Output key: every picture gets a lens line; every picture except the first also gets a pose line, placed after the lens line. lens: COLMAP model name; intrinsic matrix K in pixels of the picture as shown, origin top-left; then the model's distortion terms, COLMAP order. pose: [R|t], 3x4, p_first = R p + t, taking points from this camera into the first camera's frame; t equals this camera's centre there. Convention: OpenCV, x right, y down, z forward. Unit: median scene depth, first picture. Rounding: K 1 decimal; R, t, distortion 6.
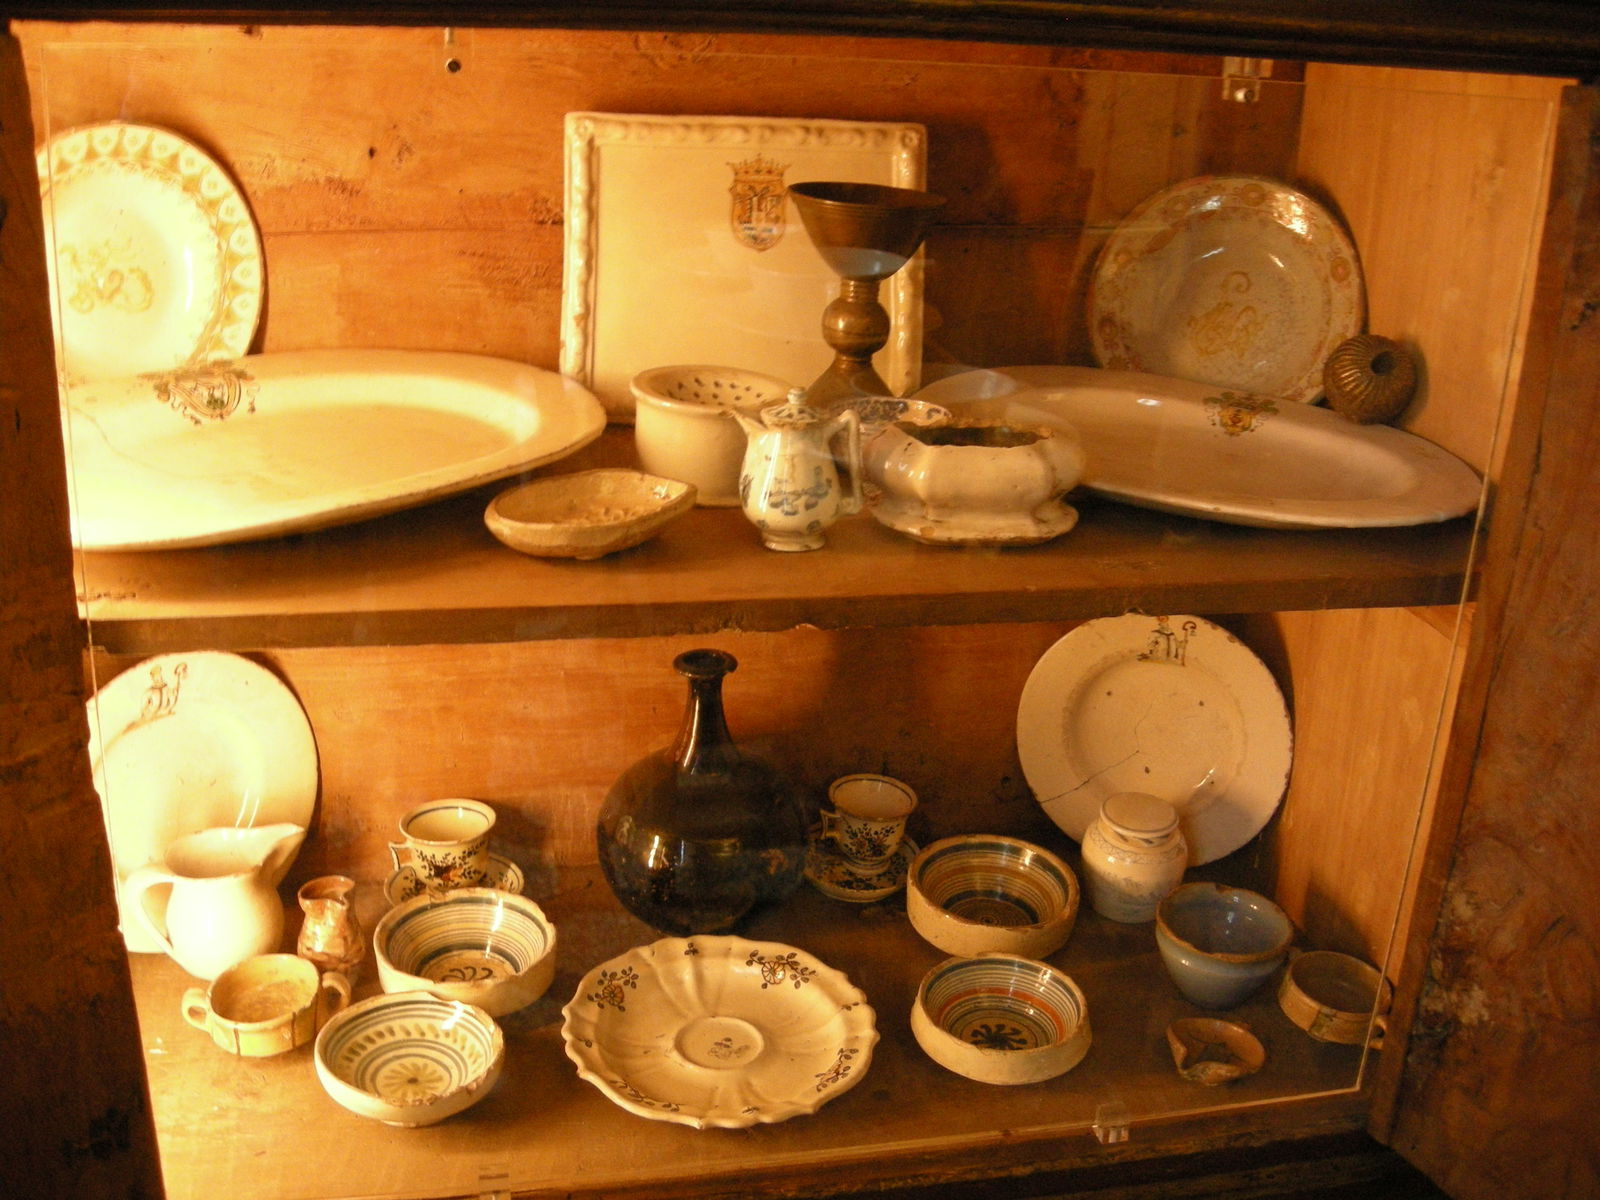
lens RADIAL K [[1647.6, 0, 800.0], [0, 1647.6, 600.0], [0, 0, 1]] dist [-0.147801, 0.030044]
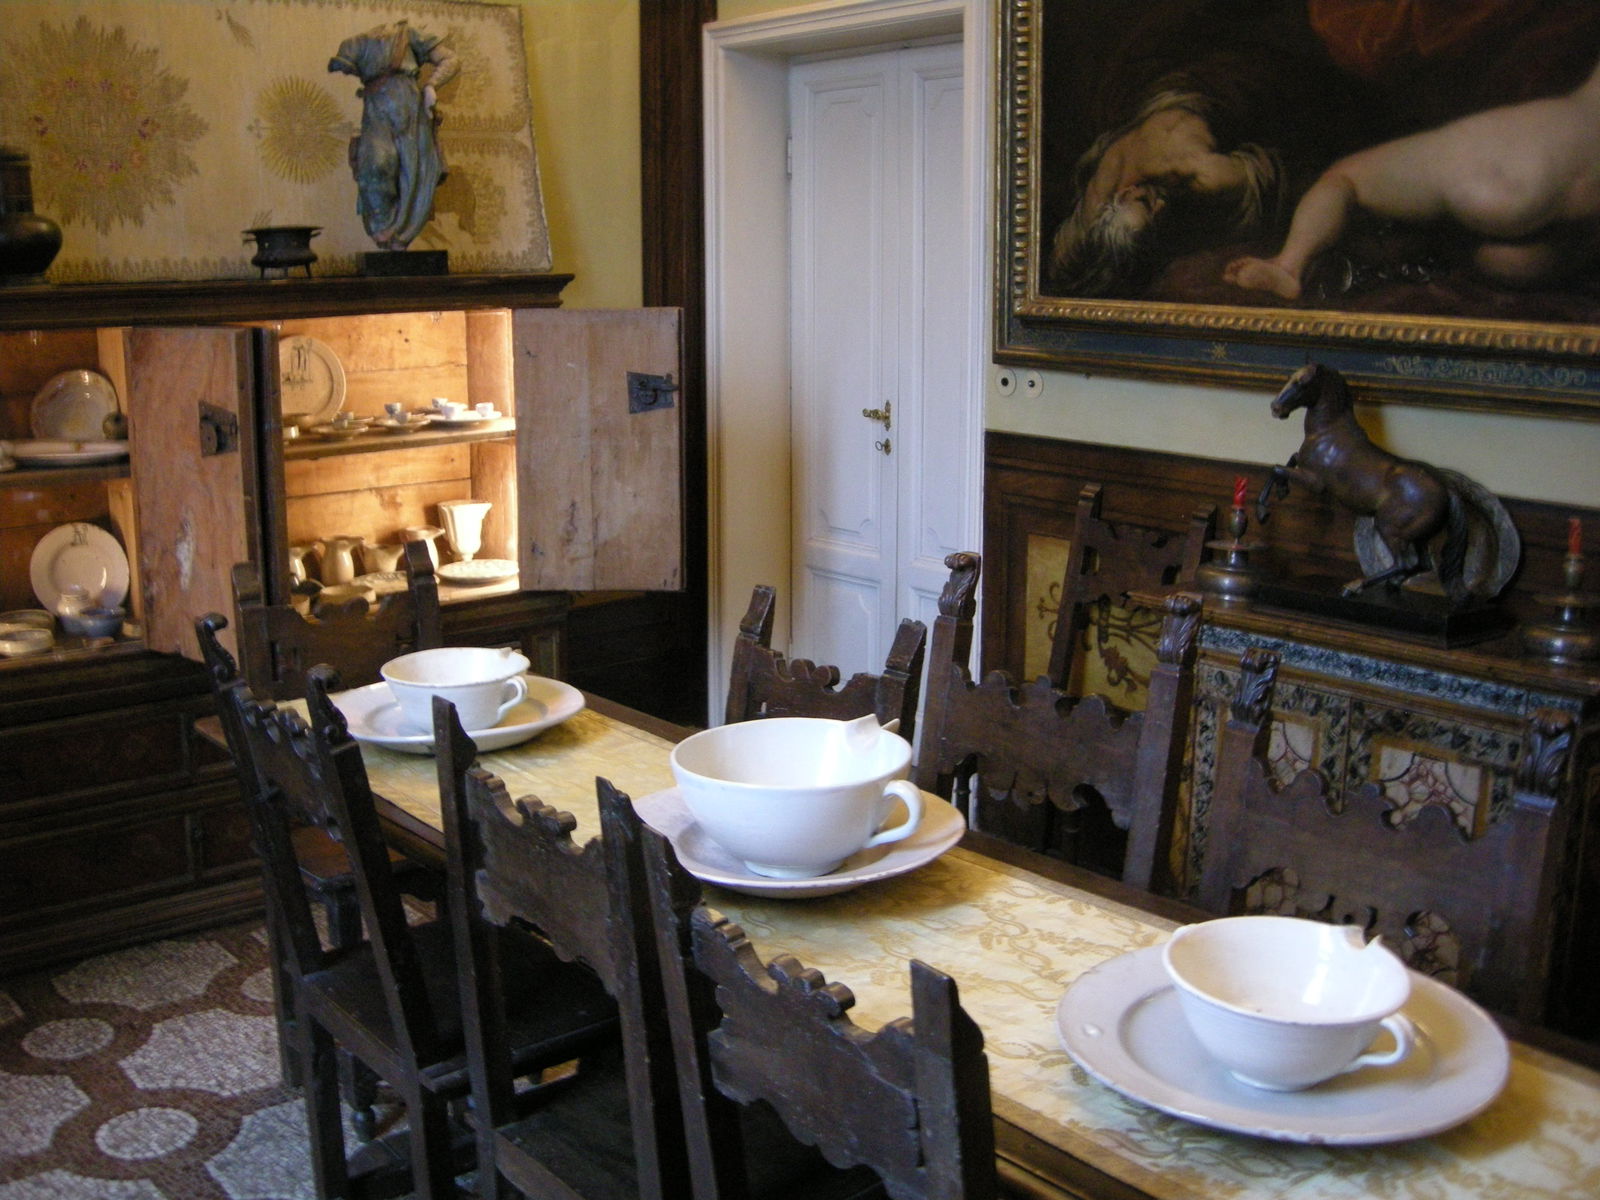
lens RADIAL K [[1647.6, 0, 800.0], [0, 1647.6, 600.0], [0, 0, 1]] dist [-0.147801, 0.030044]
pose [[0.873749, -0.136001, 0.466975, 0.013961], [0.213799, 0.969773, -0.117600, 0.823588], [-0.436866, 0.202592, 0.876416, -2.184933]]
